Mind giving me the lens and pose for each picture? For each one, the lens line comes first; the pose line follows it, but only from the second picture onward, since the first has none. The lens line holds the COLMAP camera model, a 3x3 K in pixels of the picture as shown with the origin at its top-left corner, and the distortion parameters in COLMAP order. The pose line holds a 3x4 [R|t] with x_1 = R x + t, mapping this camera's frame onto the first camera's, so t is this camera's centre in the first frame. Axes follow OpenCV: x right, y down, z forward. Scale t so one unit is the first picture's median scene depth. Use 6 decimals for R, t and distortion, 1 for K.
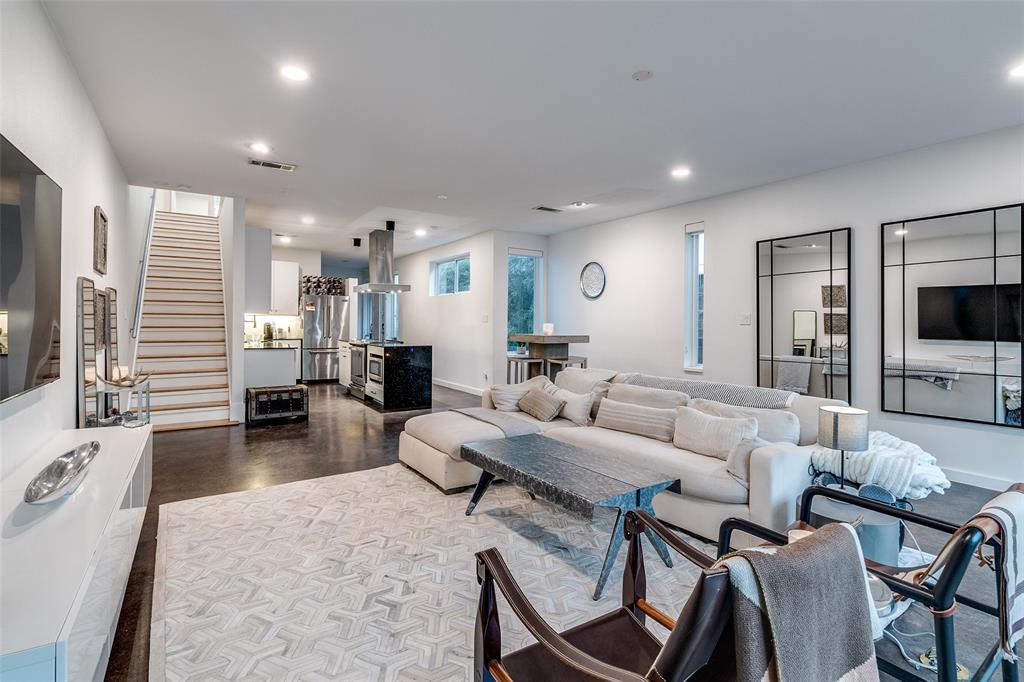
lens RADIAL K [[490.3, 0, 513.8], [0, 490.3, 322.7], [0, 0, 1]] dist [0.000926, 0.000002]
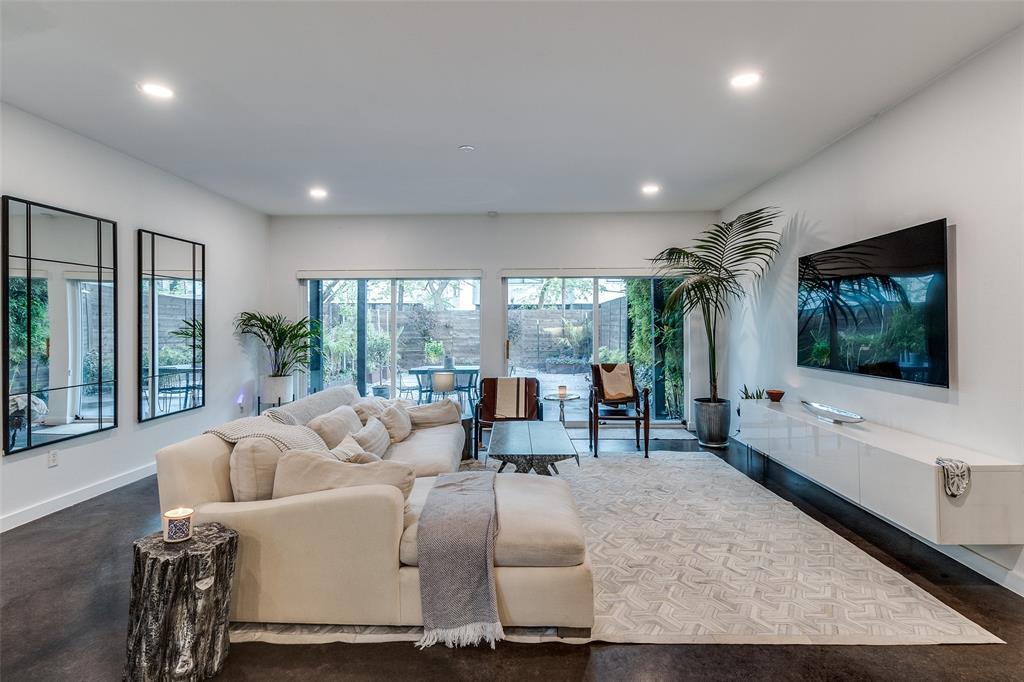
lens RADIAL K [[527.9, 0, 514.2], [0, 527.9, 324.8], [0, 0, 1]] dist [0.001034, 0.000379]
pose [[-0.820545, -0.003848, 0.571569, -0.283594], [-0.004613, 0.999989, 0.000110, -0.010375], [-0.571563, -0.002547, -0.820554, 0.897857]]
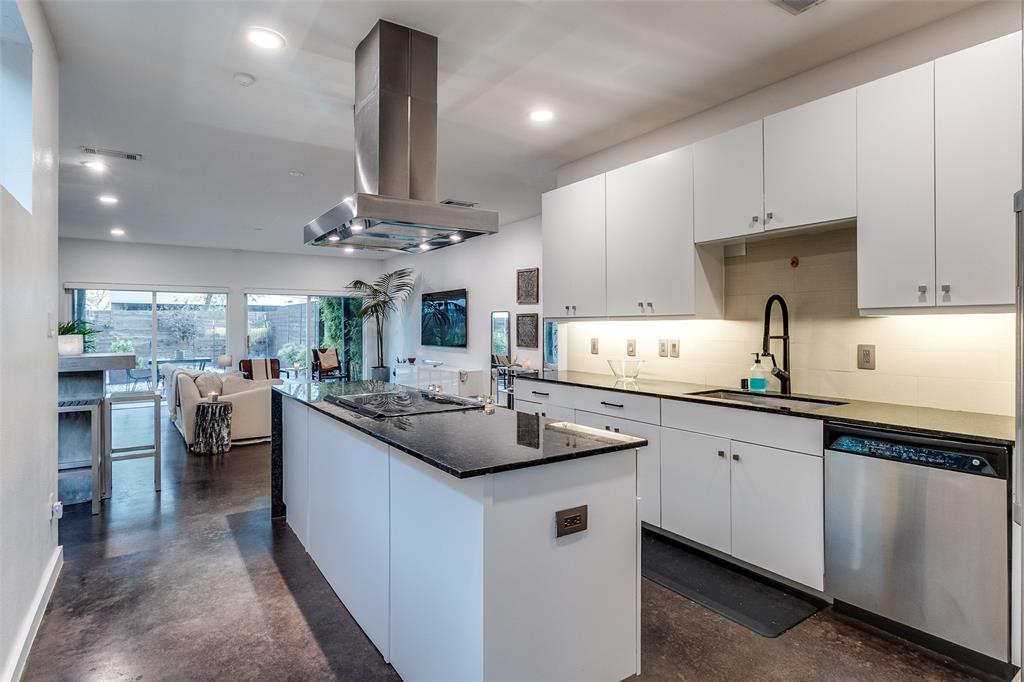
lens RADIAL K [[534.9, 0, 500.8], [0, 534.9, 324.7], [0, 0, 1]] dist [0.000048, 0.000021]
pose [[-0.999936, -0.005555, -0.009893, -0.394133], [-0.005512, 0.999975, -0.004399, -0.009792], [0.009917, -0.004344, -0.999941, 1.575699]]
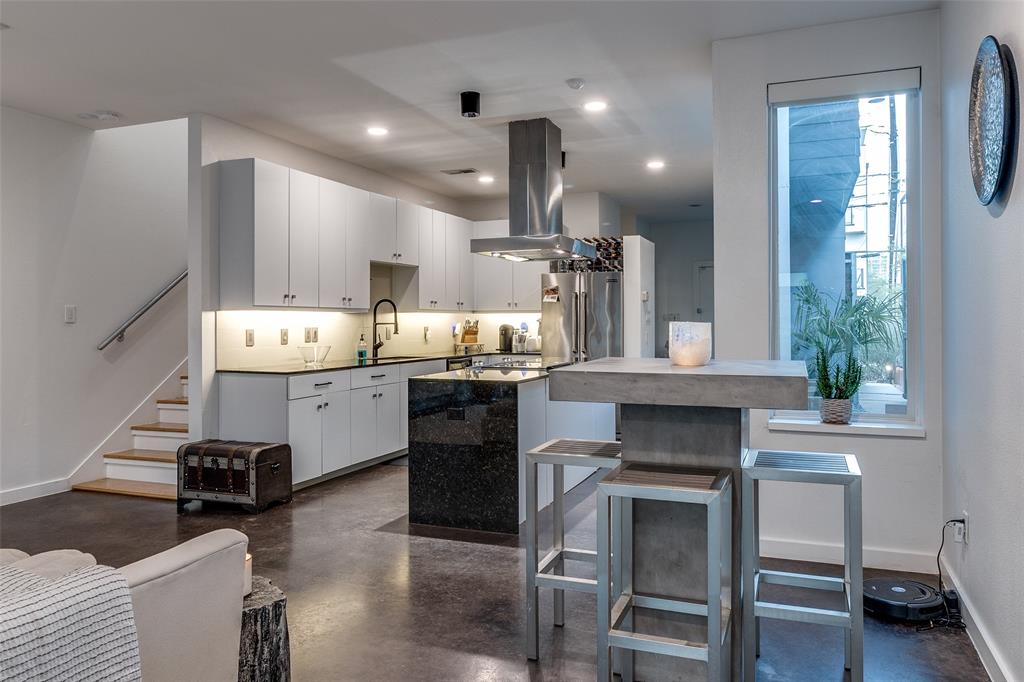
lens RADIAL K [[744.0, 0, 512.0], [0, 744.0, 319.8], [0, 0, 1]] dist [-0.003956, -0.002462]
pose [[0.575676, -0.011771, -0.817593, 0.332356], [0.008184, 0.999929, -0.008633, 0.002464], [0.817637, -0.001722, 0.575732, 0.688506]]
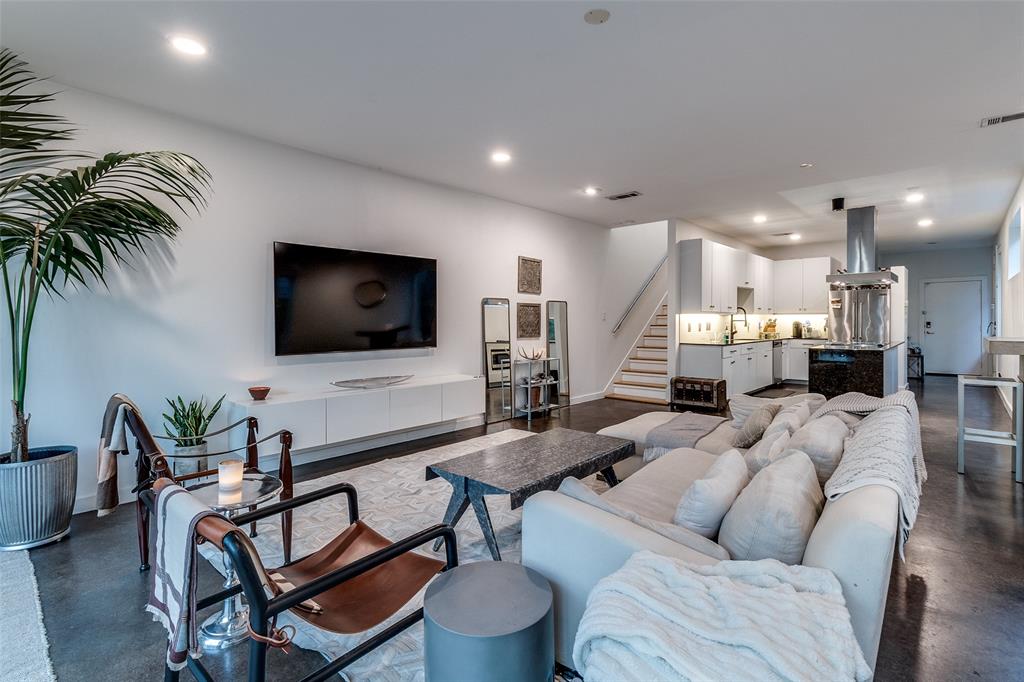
lens RADIAL K [[477.5, 0, 512.1], [0, 477.5, 323.3], [0, 0, 1]] dist [0.000973, 0.000195]
pose [[0.239463, -0.000851, -0.970905, 0.427160], [0.003684, 0.999993, 0.000032, 0.002044], [0.970899, -0.003585, 0.239464, 0.286314]]
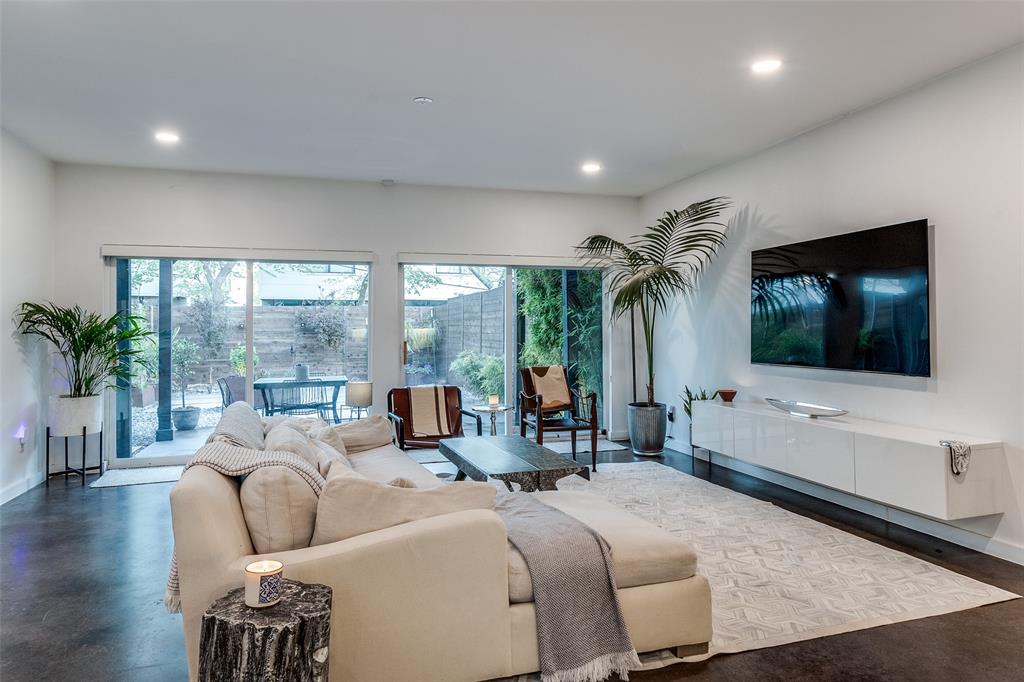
lens RADIAL K [[651.7, 0, 514.6], [0, 651.7, 324.0], [0, 0, 1]] dist [0.001627, 0.000445]
pose [[-0.962136, -0.001447, 0.272566, -0.136146], [-0.003097, 0.999979, -0.005624, -0.002545], [-0.272552, -0.006255, -0.962121, 0.989011]]
